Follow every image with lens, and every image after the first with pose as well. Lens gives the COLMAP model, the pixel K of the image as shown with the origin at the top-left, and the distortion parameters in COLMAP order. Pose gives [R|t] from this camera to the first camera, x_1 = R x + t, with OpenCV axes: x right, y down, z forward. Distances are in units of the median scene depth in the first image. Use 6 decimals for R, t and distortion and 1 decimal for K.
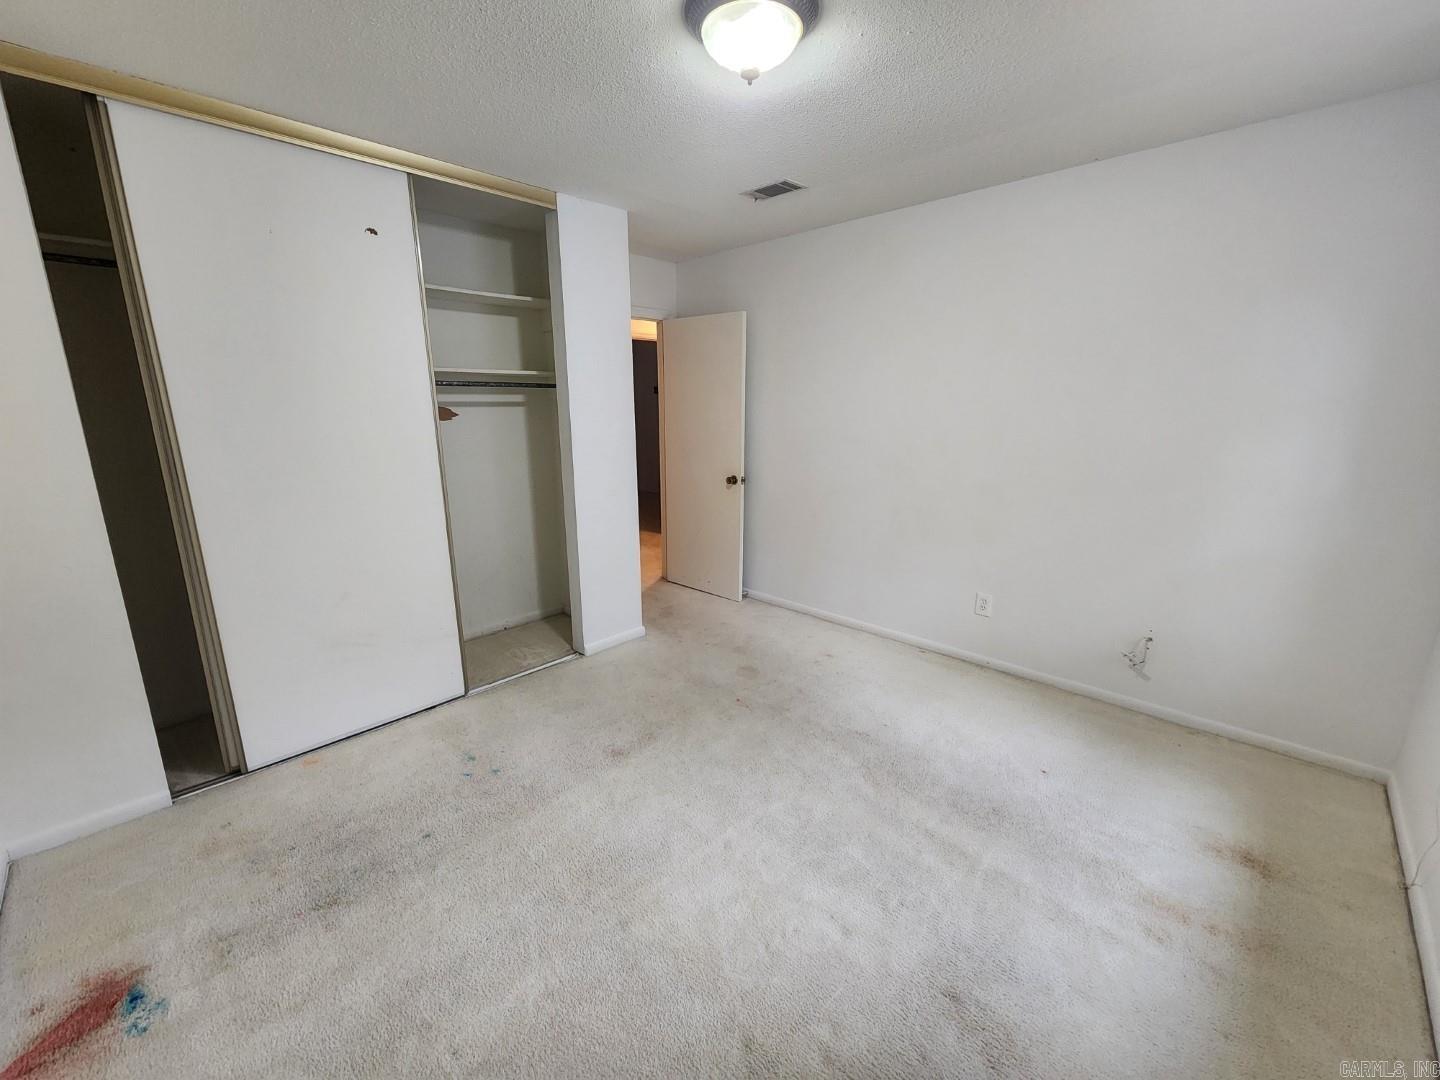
lens RADIAL K [[586.9, 0, 706.0], [0, 586.9, 536.4], [0, 0, 1]] dist [-0.000011, -0.001819]
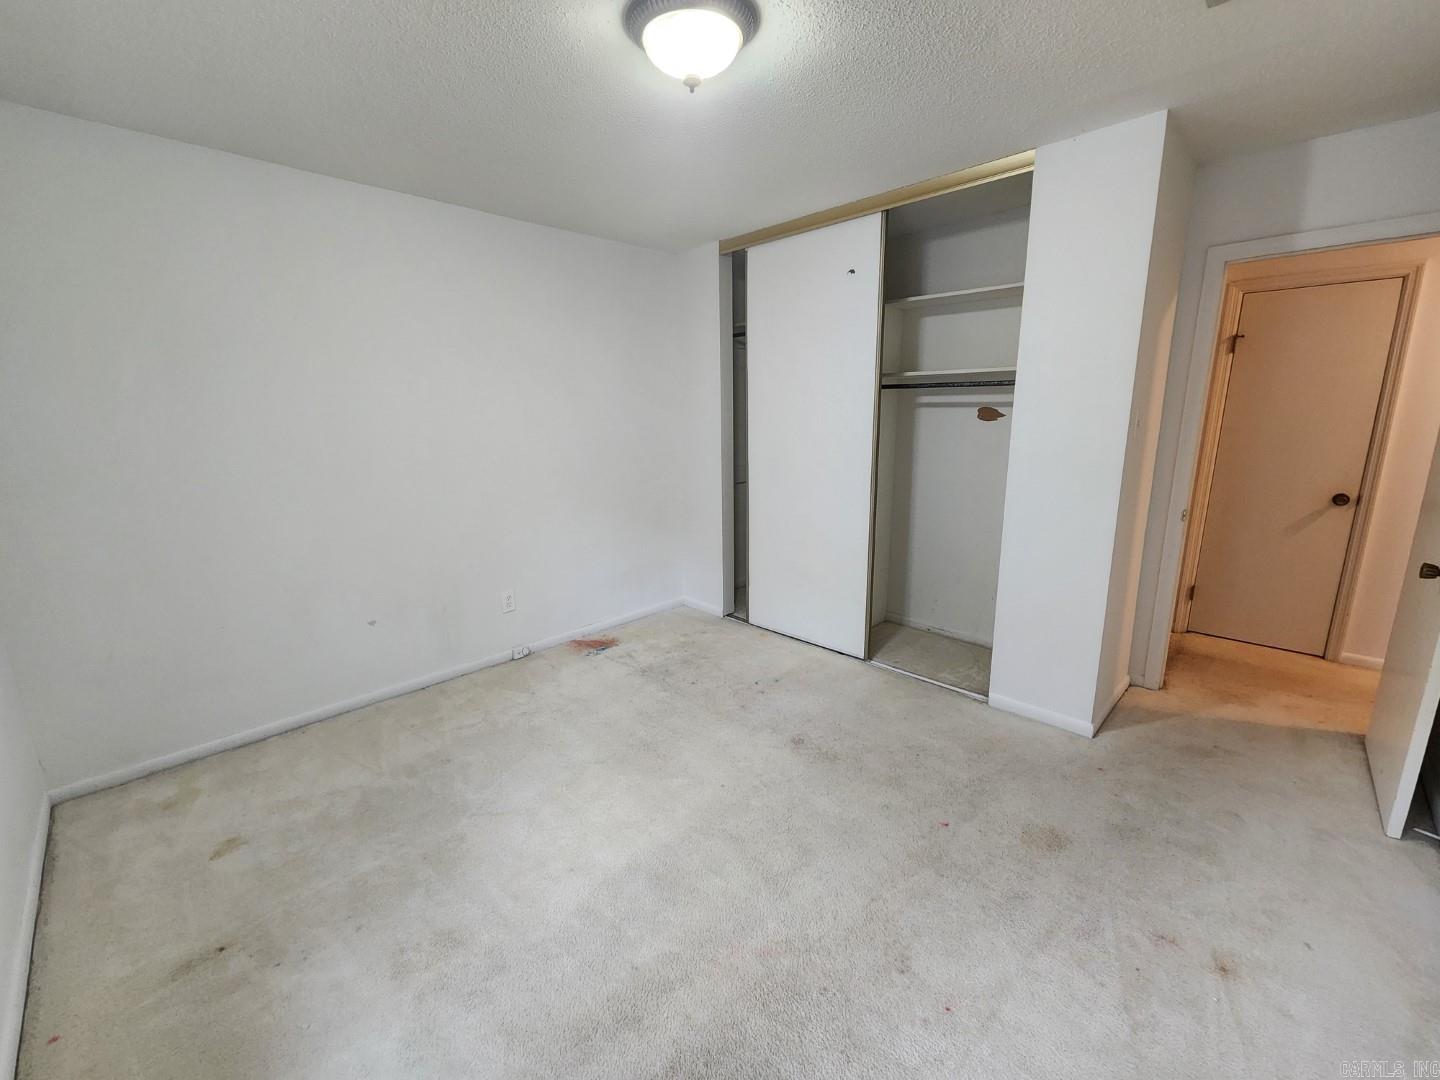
lens RADIAL K [[586.9, 0, 706.0], [0, 586.9, 536.4], [0, 0, 1]] dist [-0.000011, -0.001819]
pose [[-0.007446, 0.212028, -0.977235, 0.661398], [-0.214736, 0.954125, 0.208650, -0.131856], [0.976644, 0.211401, 0.038426, 0.611626]]
